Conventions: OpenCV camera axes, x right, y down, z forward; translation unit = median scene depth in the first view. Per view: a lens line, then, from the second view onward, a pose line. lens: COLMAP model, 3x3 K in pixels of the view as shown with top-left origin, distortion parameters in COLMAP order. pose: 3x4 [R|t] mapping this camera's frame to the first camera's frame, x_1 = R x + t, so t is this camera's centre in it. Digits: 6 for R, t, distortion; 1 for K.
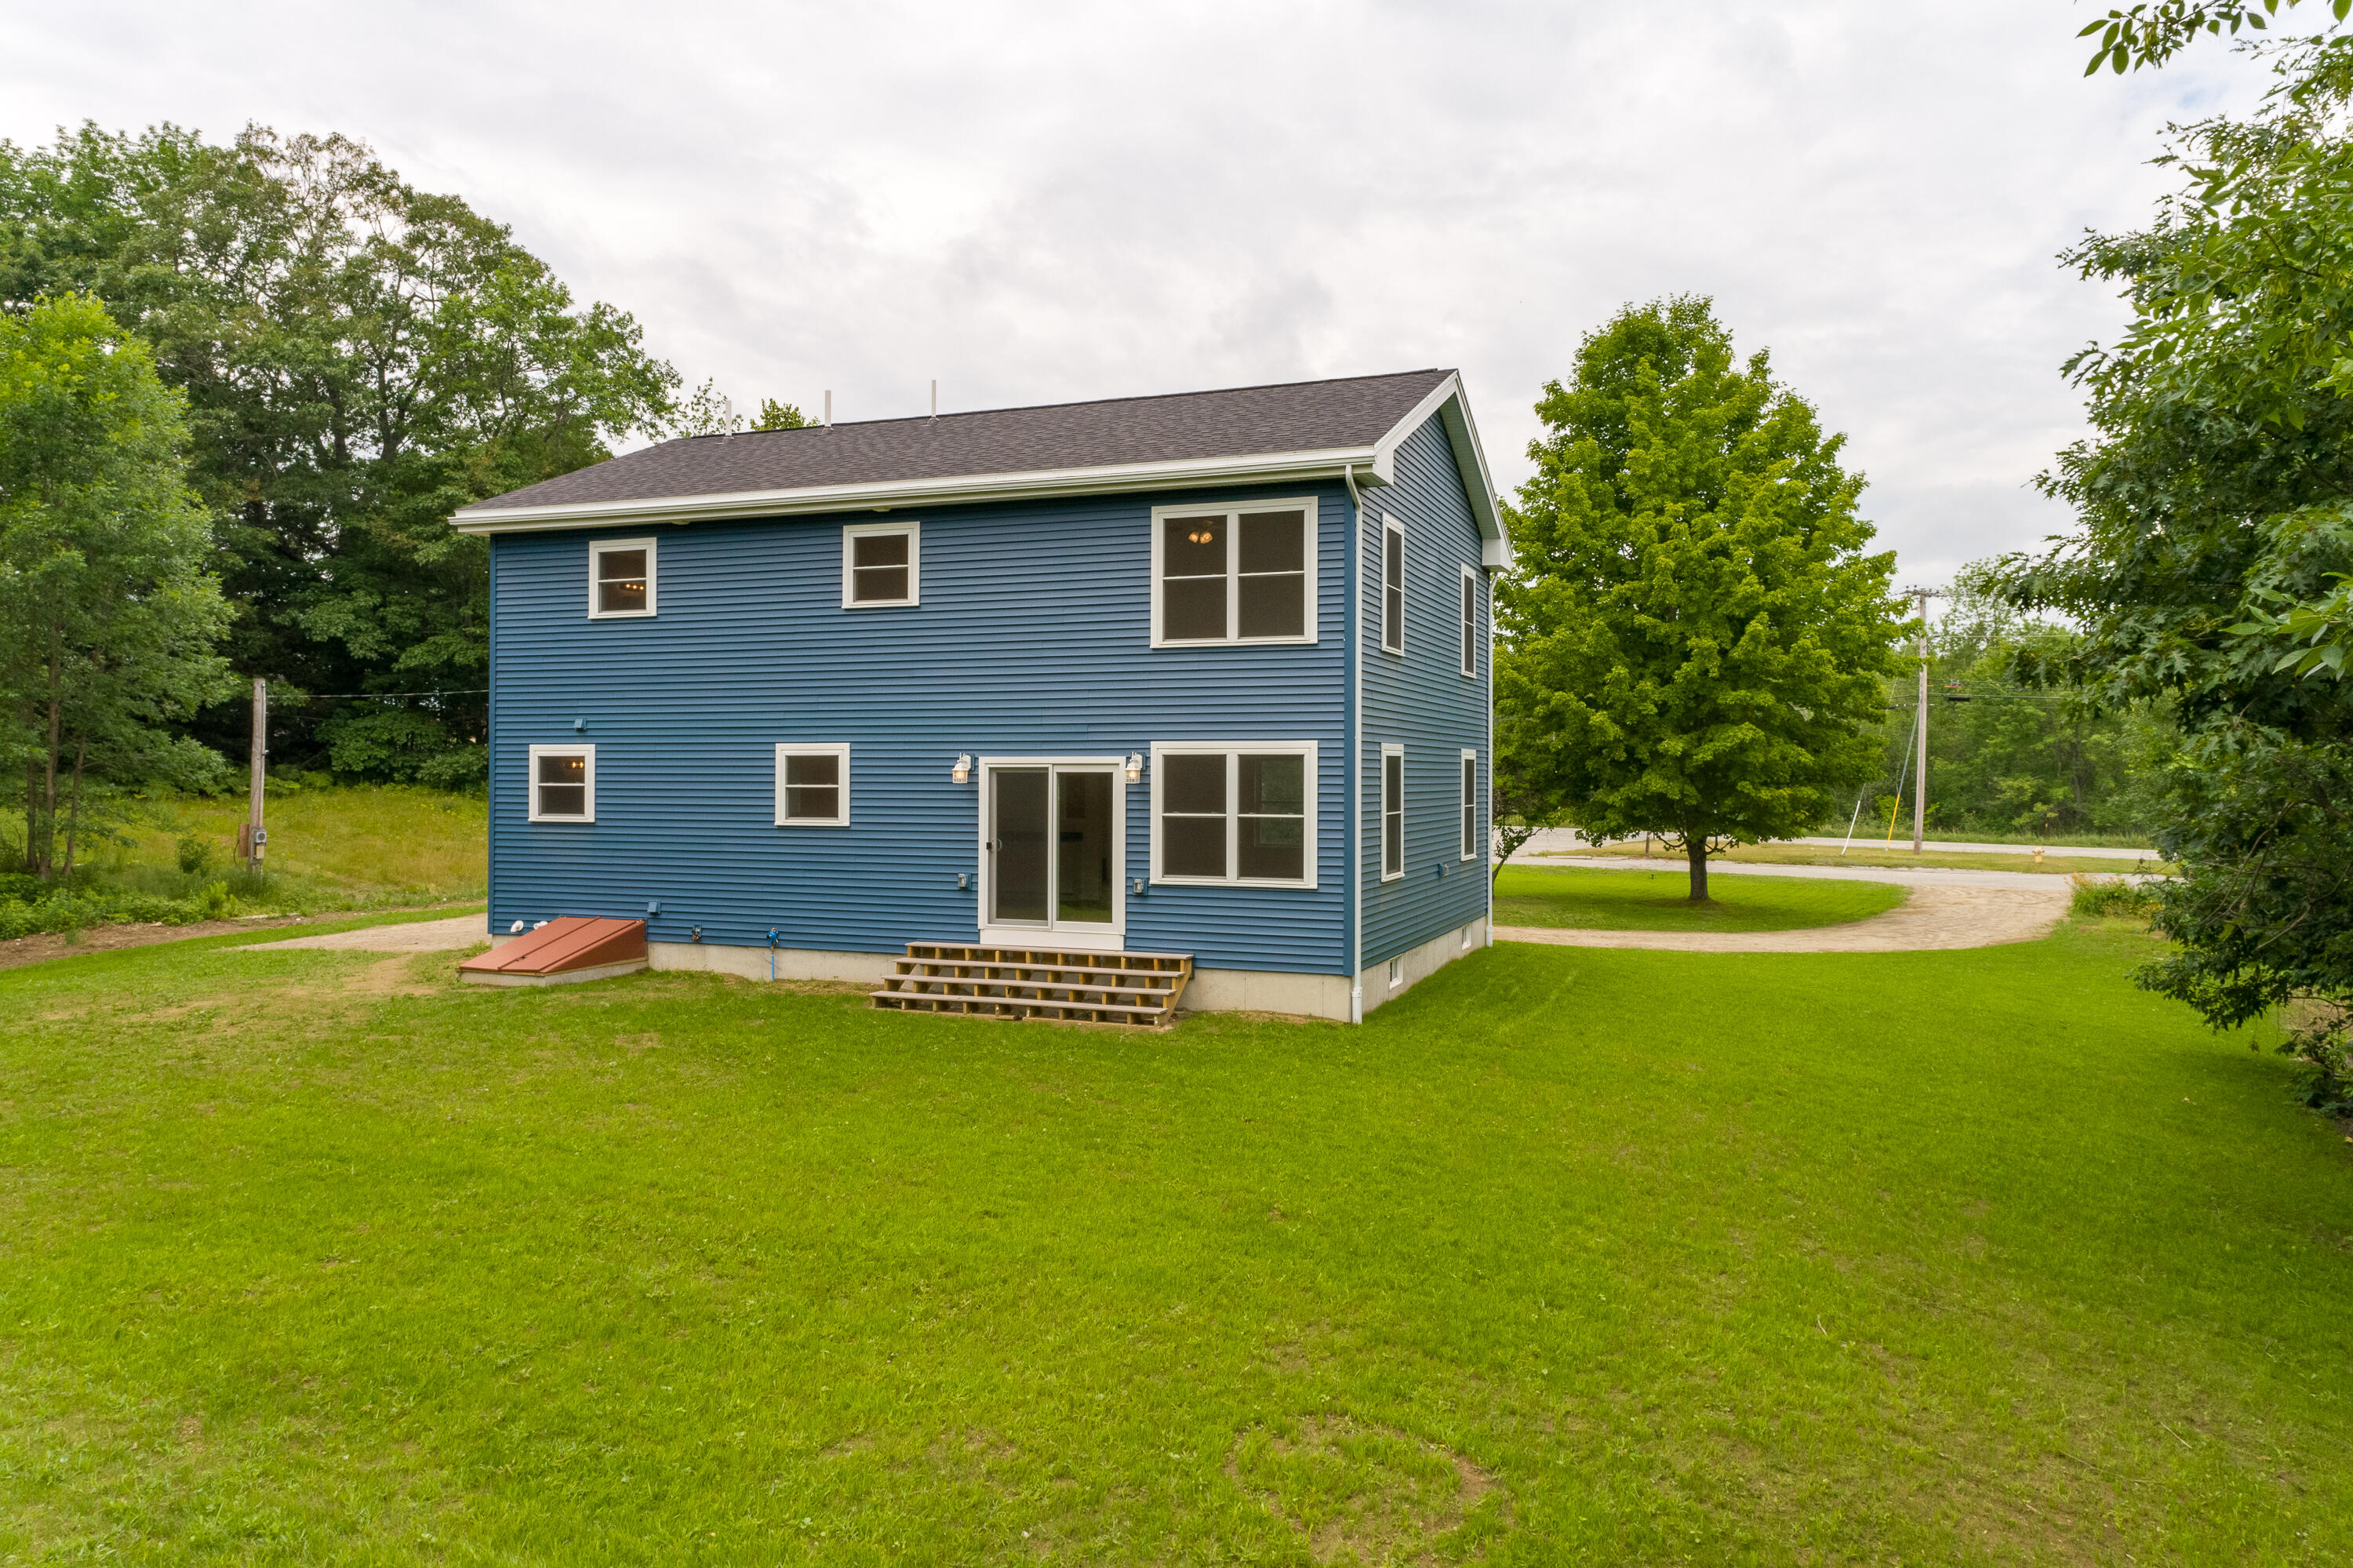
lens RADIAL K [[1576.8, 0, 1164.4], [0, 1576.8, 770.9], [0, 0, 1]] dist [0.015775, 0.027058]
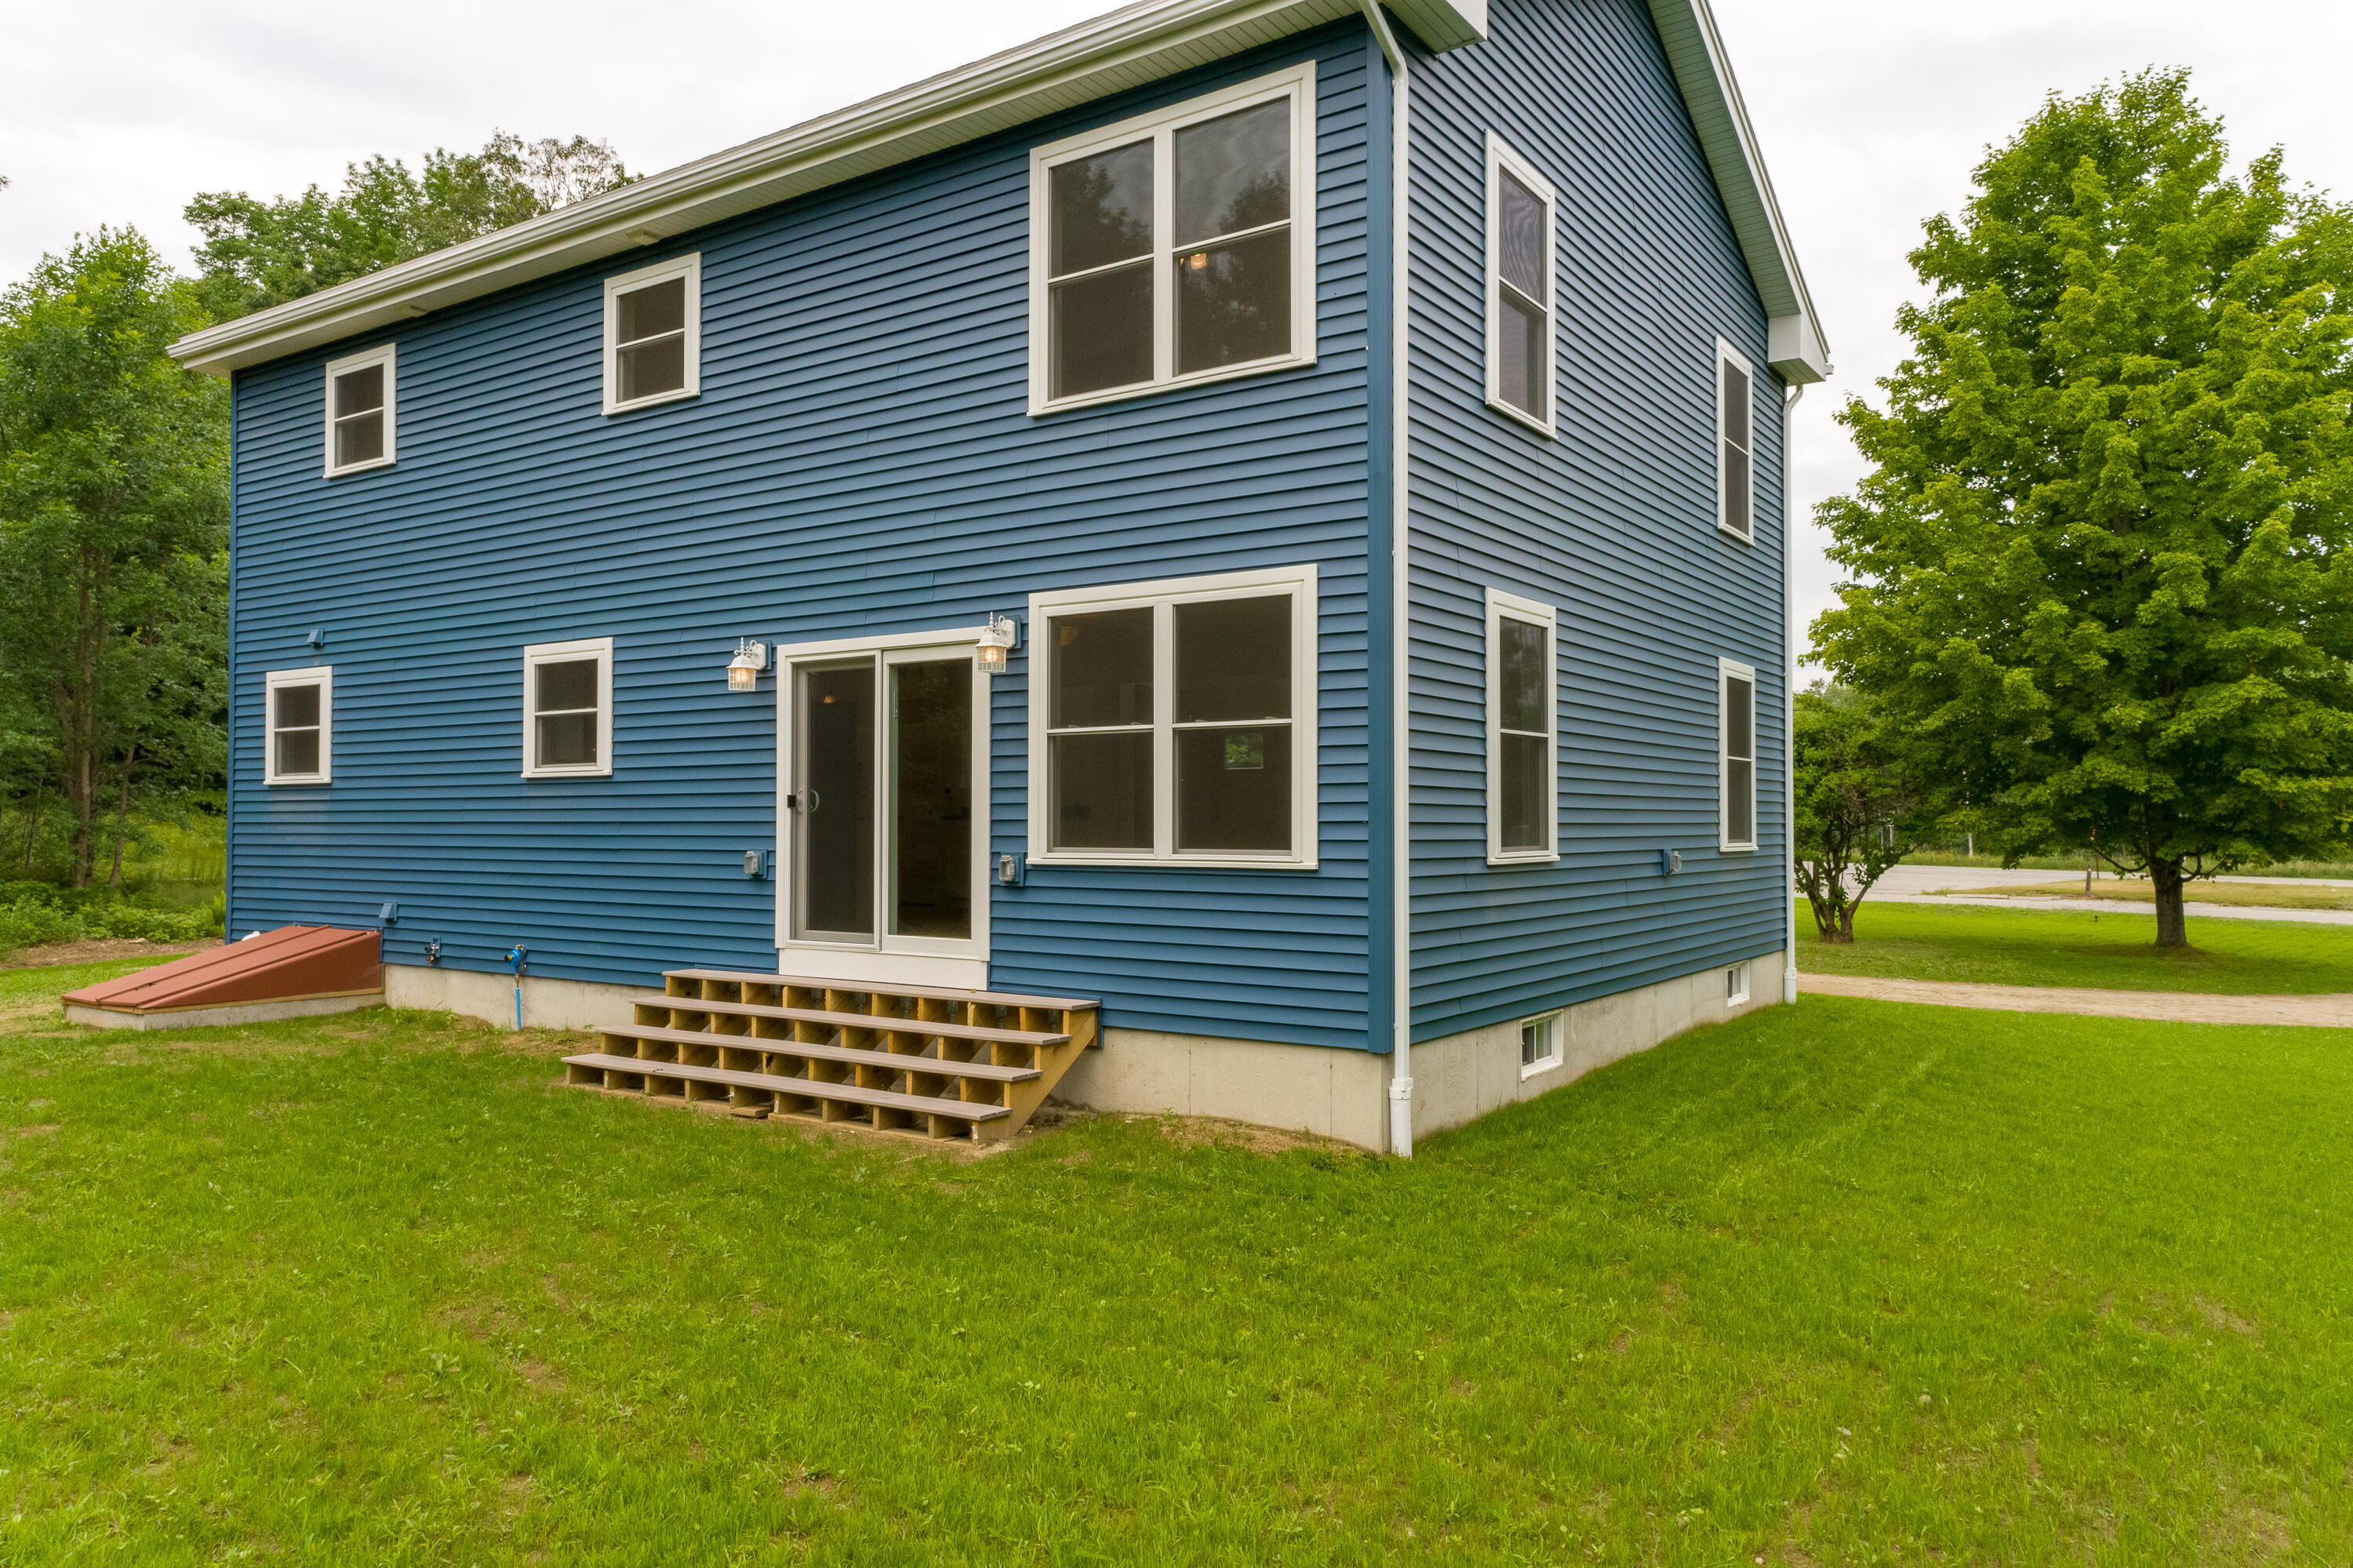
lens RADIAL K [[1576.8, 0, 1169.2], [0, 1576.8, 791.0], [0, 0, 1]] dist [0.015775, 0.027058]
pose [[0.973884, -0.006748, -0.226947, 0.143951], [0.002649, 0.999828, -0.018362, 0.052554], [0.227032, 0.017281, 0.973734, 0.461292]]
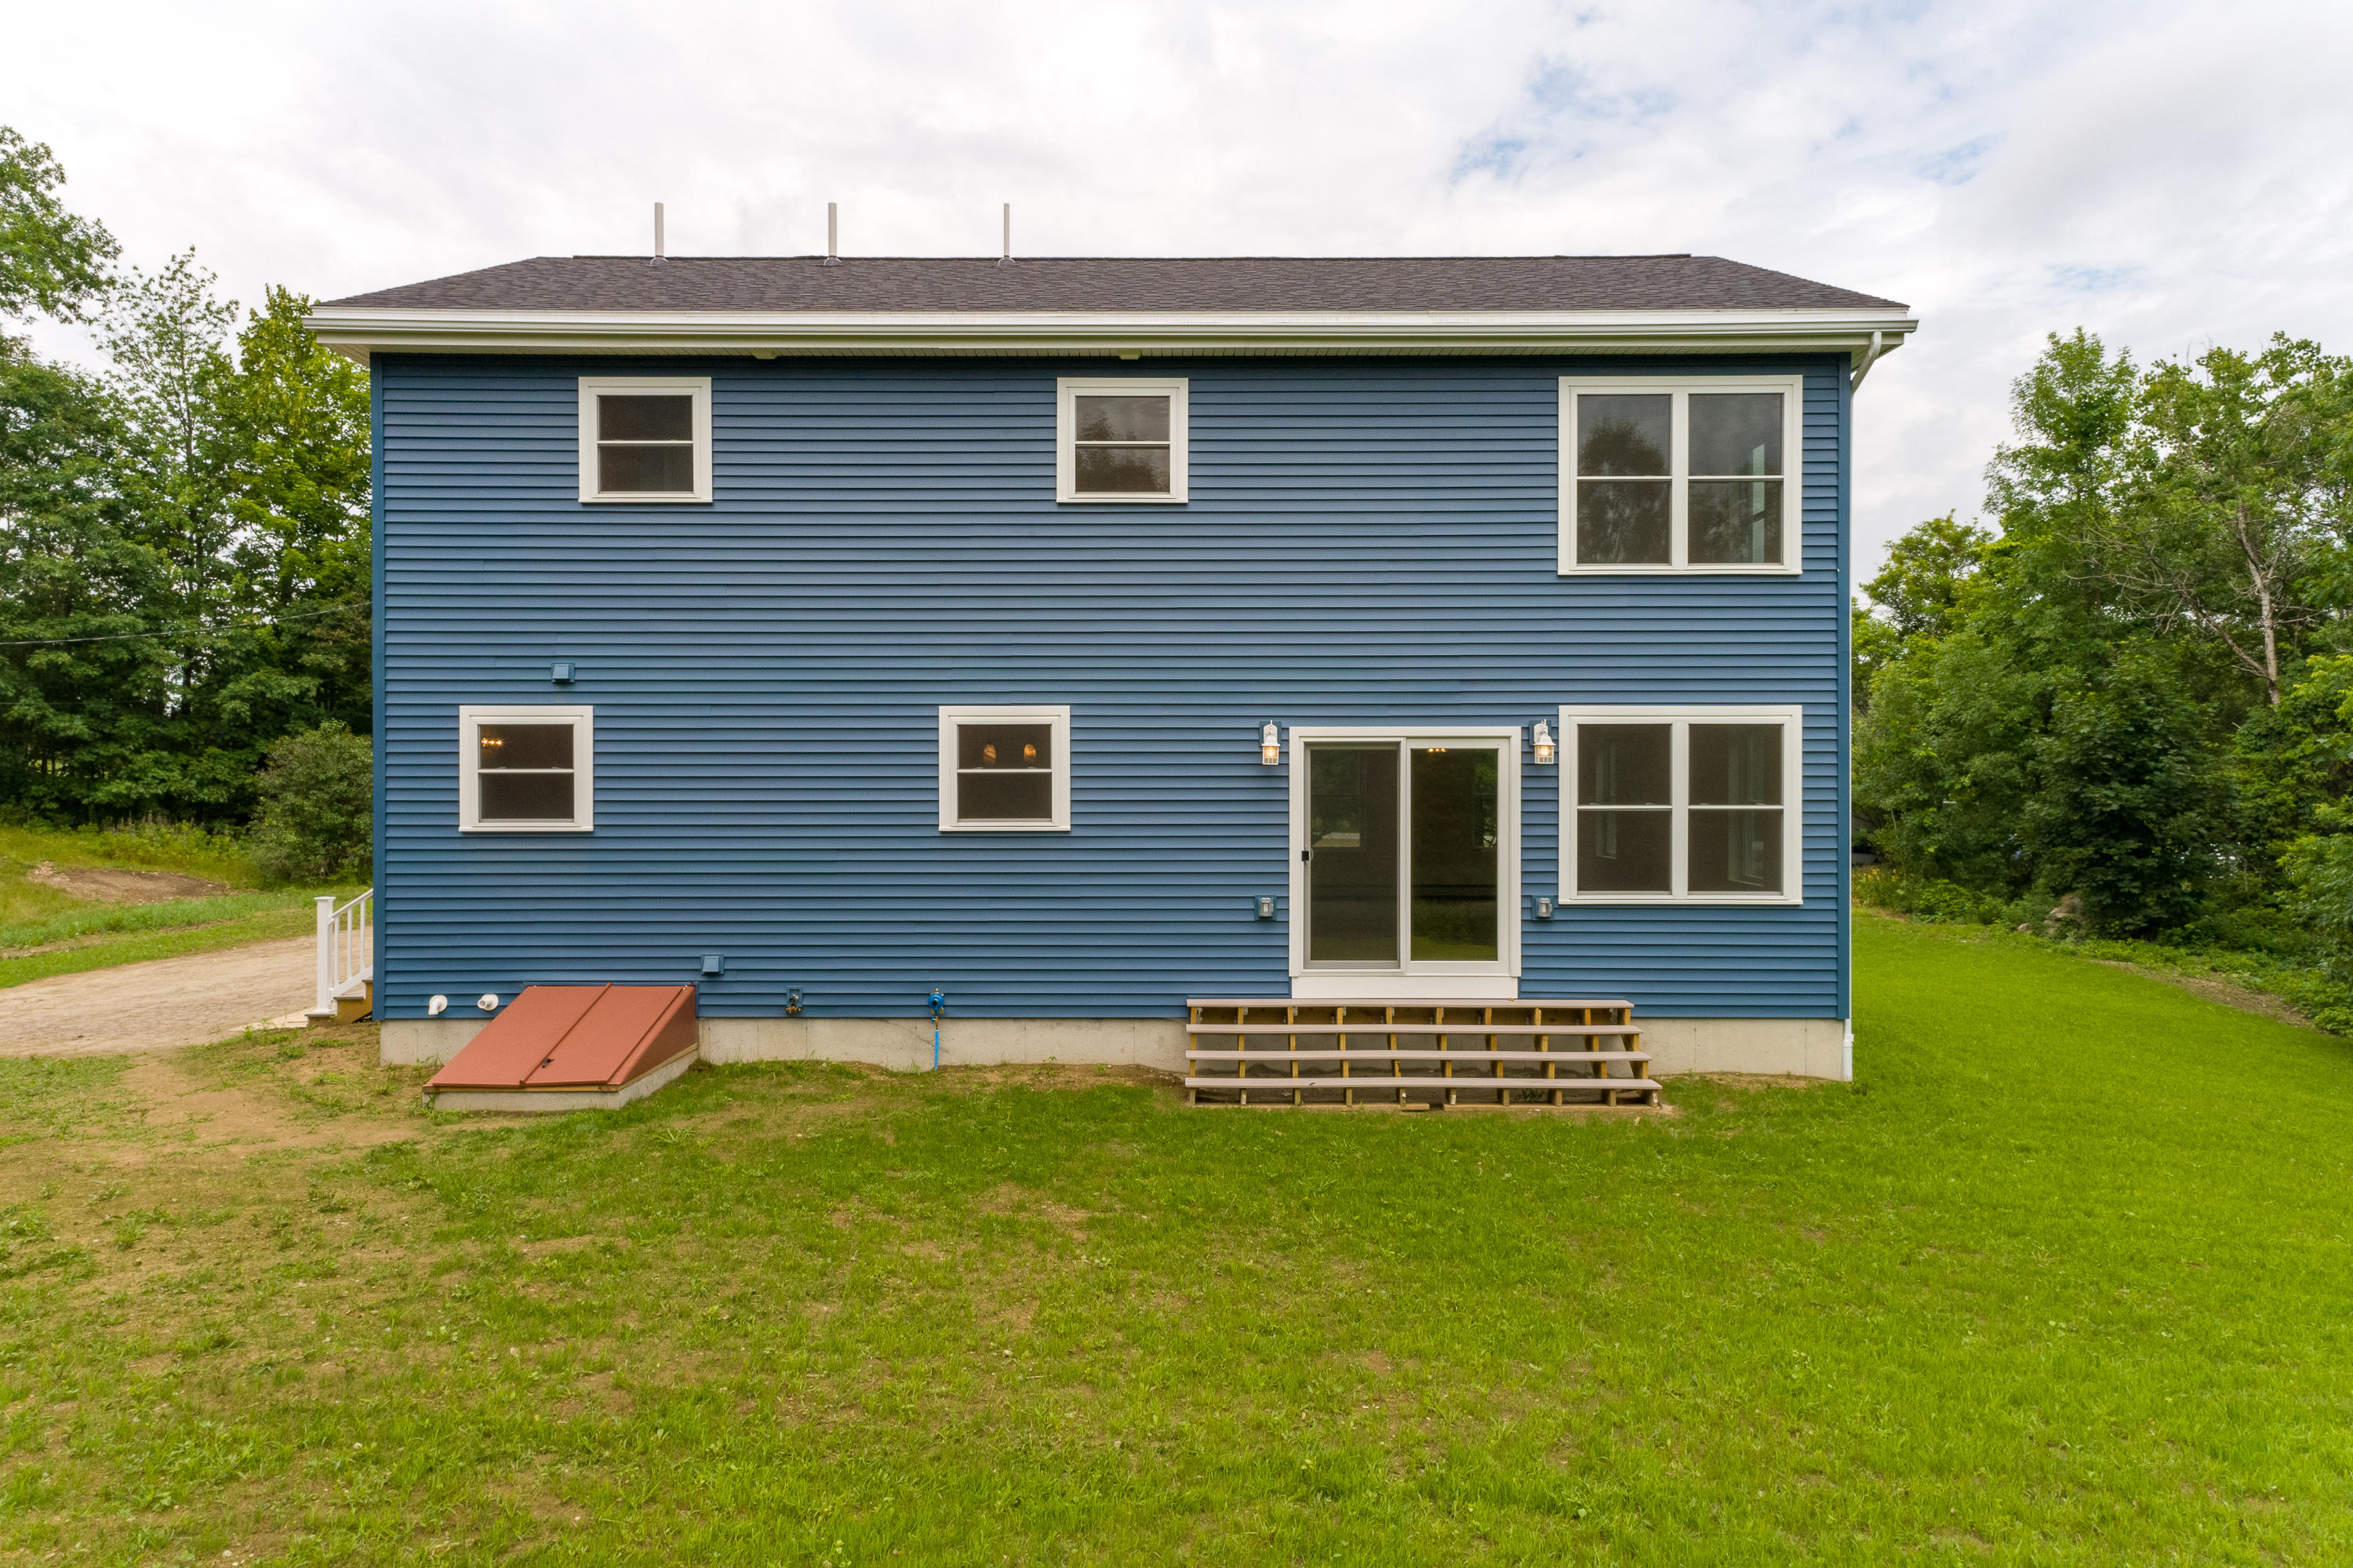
lens RADIAL K [[1576.8, 0, 1170.9], [0, 1576.8, 790.4], [0, 0, 1]] dist [0.015775, 0.027058]
pose [[0.933119, -0.005945, 0.359518, -0.398507], [0.001854, 0.999930, 0.011724, 0.010296], [-0.359562, -0.010274, 0.933065, 0.363750]]
